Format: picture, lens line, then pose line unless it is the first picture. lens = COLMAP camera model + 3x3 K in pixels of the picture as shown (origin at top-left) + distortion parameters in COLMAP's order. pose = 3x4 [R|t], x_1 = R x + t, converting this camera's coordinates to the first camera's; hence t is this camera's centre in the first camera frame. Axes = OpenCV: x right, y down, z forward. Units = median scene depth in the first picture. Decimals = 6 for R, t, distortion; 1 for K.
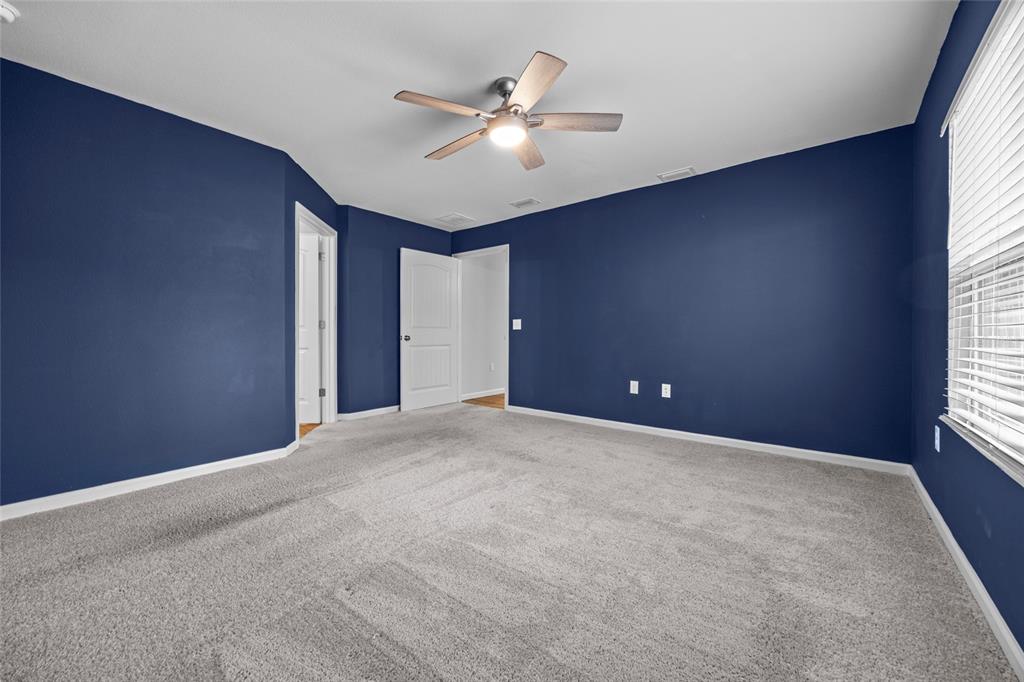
lens RADIAL K [[398.1, 0, 510.7], [0, 398.1, 337.8], [0, 0, 1]] dist [0.000213, -0.000063]
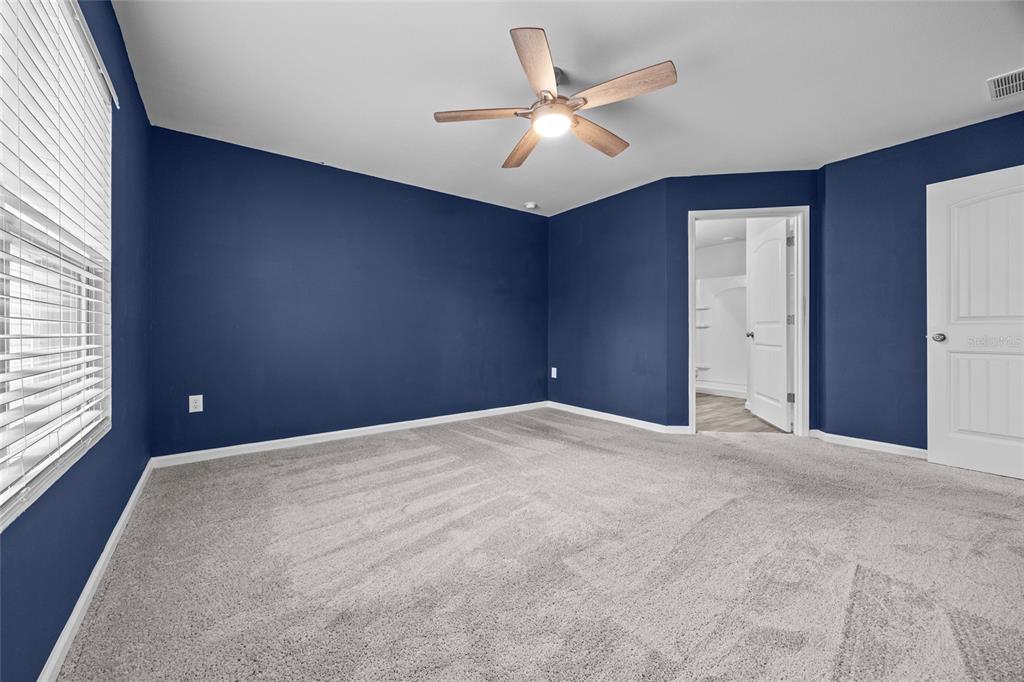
lens RADIAL K [[398.1, 0, 510.7], [0, 398.1, 337.8], [0, 0, 1]] dist [0.000213, -0.000063]
pose [[-0.245574, 0.020002, -0.969172, 0.509883], [-0.009725, 0.999686, 0.023096, -0.007256], [0.969329, 0.015097, -0.245302, 0.611744]]
